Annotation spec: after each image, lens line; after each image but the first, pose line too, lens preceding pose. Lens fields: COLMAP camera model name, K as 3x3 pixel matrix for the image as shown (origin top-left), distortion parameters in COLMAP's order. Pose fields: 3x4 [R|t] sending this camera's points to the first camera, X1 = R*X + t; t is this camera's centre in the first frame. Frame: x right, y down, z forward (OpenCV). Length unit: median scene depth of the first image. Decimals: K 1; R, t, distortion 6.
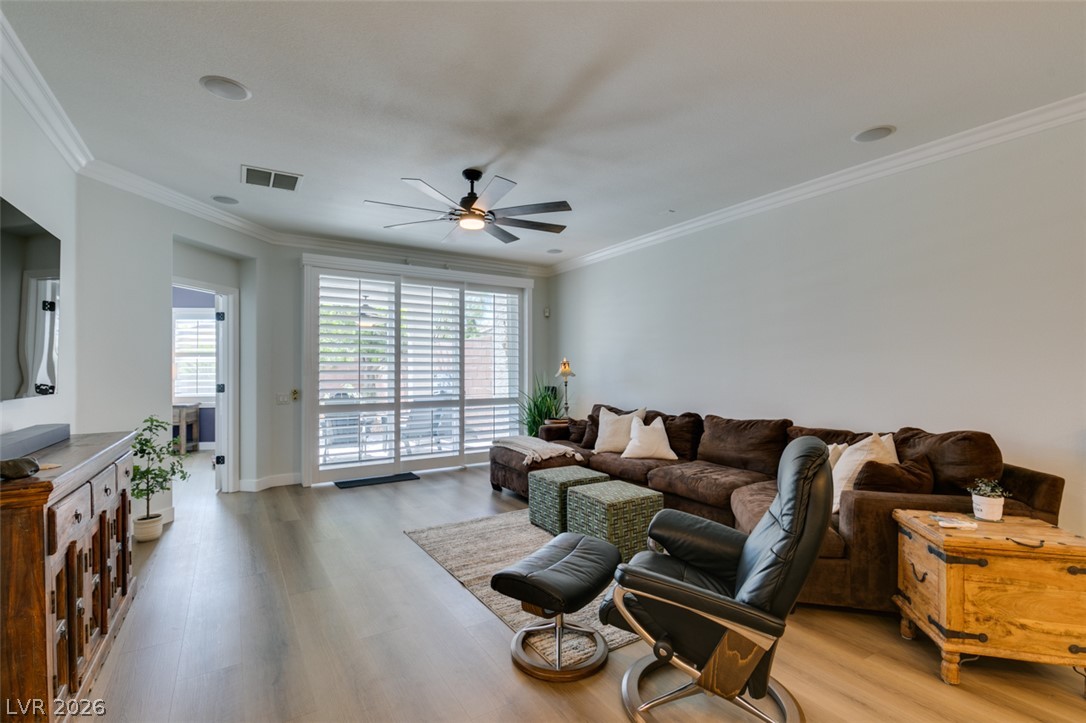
lens RADIAL K [[486.1, 0, 540.0], [0, 486.1, 366.9], [0, 0, 1]] dist [-0.001468, -0.000229]
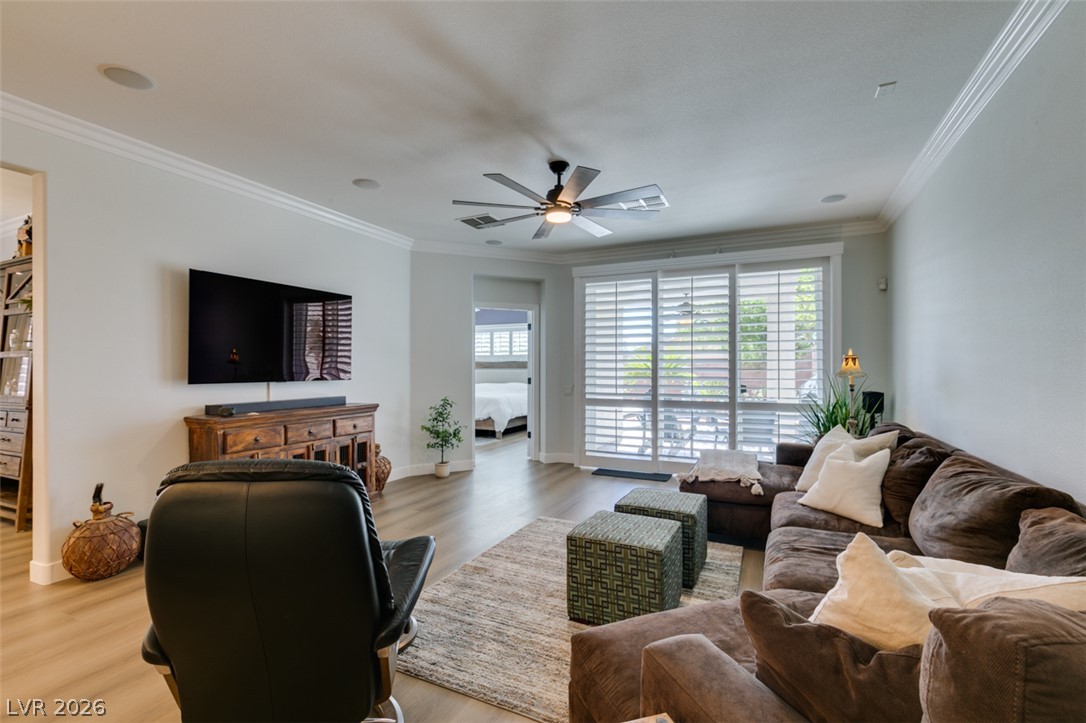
lens RADIAL K [[486.1, 0, 547.8], [0, 486.1, 367.4], [0, 0, 1]] dist [-0.001468, -0.000229]
pose [[0.533581, 0.001276, -0.845748, 0.477054], [0.004408, 0.999981, 0.004289, 0.001244], [0.845738, -0.006017, 0.533565, 0.327094]]
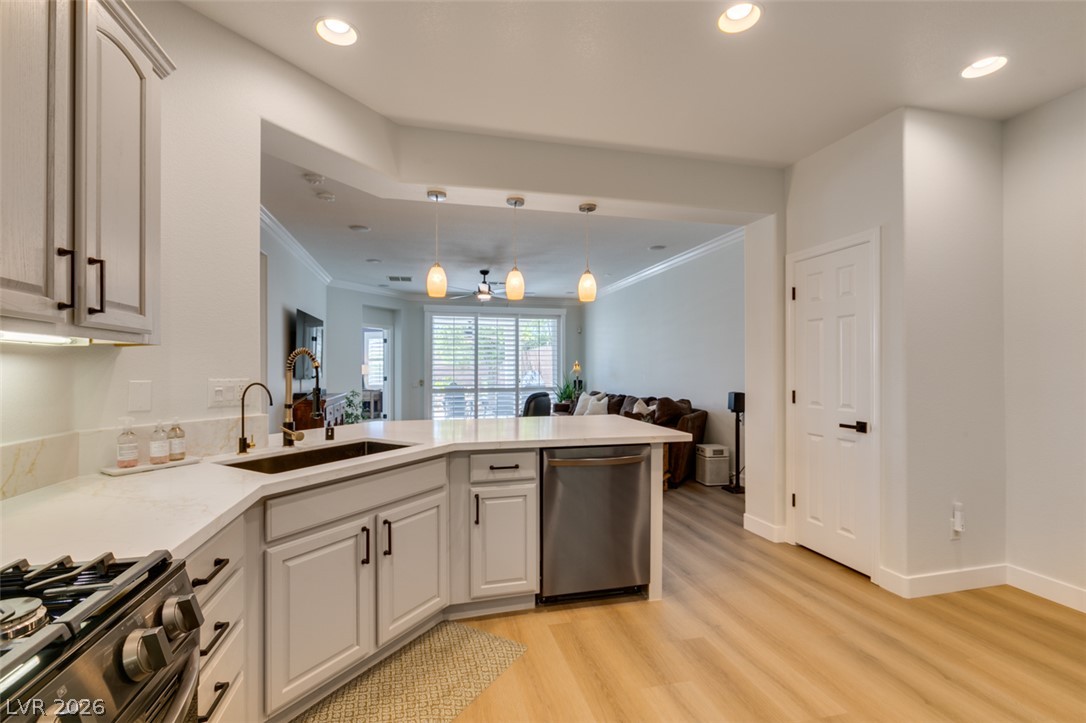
lens RADIAL K [[486.1, 0, 544.3], [0, 486.1, 363.8], [0, 0, 1]] dist [-0.001468, -0.000229]
pose [[0.949616, -0.002360, -0.313408, 0.519132], [0.000712, 0.999985, -0.005373, -0.002648], [0.313416, 0.004879, 0.949603, -0.597737]]
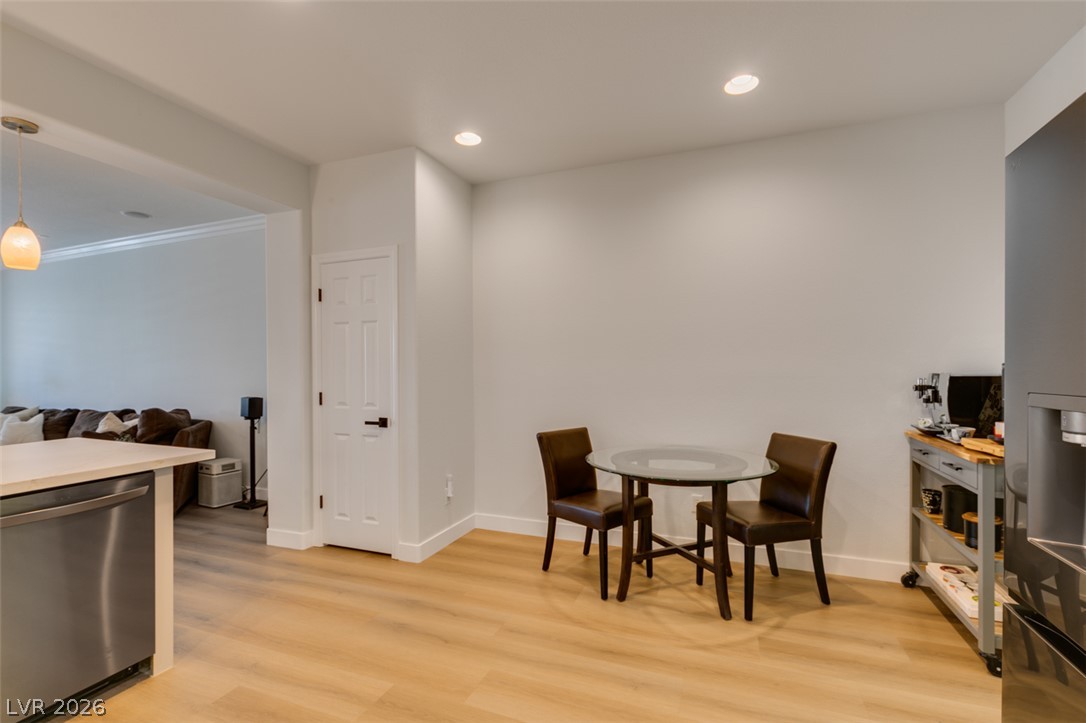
lens RADIAL K [[486.1, 0, 546.8], [0, 486.1, 371.2], [0, 0, 1]] dist [-0.001468, -0.000229]
pose [[0.807898, -0.007548, 0.589274, 0.492760], [0.003721, 0.999963, 0.007707, -0.002235], [-0.589311, -0.004034, 0.807897, -0.576726]]
